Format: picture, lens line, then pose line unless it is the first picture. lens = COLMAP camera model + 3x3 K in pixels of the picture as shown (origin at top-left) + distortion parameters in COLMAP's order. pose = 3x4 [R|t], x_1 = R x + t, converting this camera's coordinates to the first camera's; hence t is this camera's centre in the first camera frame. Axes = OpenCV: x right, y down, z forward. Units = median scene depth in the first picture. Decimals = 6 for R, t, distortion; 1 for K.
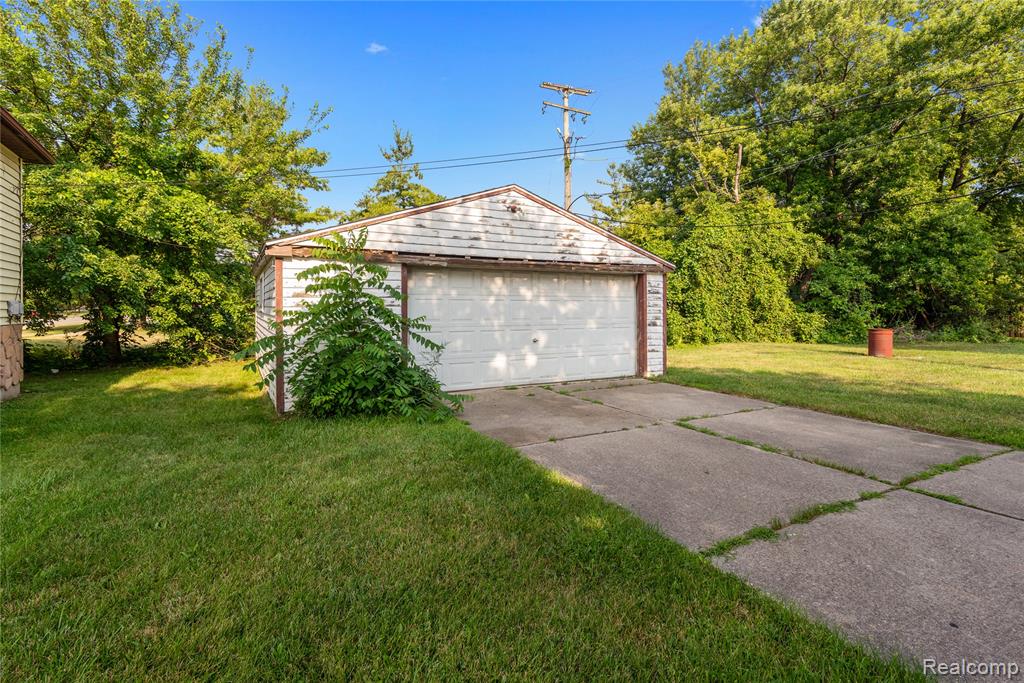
lens RADIAL K [[502.0, 0, 496.4], [0, 502.0, 316.2], [0, 0, 1]] dist [0.014798, -0.000197]
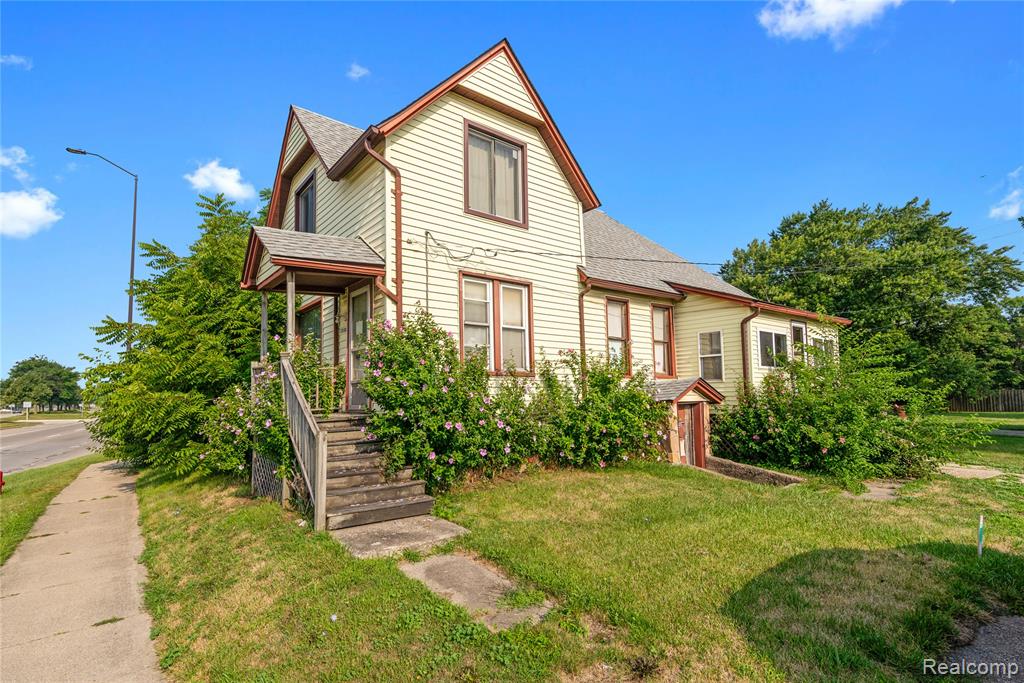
lens RADIAL K [[502.0, 0, 505.2], [0, 502.0, 369.5], [0, 0, 1]] dist [0.014798, -0.000197]
pose [[0.988921, -0.003486, 0.148400, -0.925769], [0.015344, 0.996769, -0.078837, 0.012592], [-0.147646, 0.080241, 0.985780, -0.682671]]
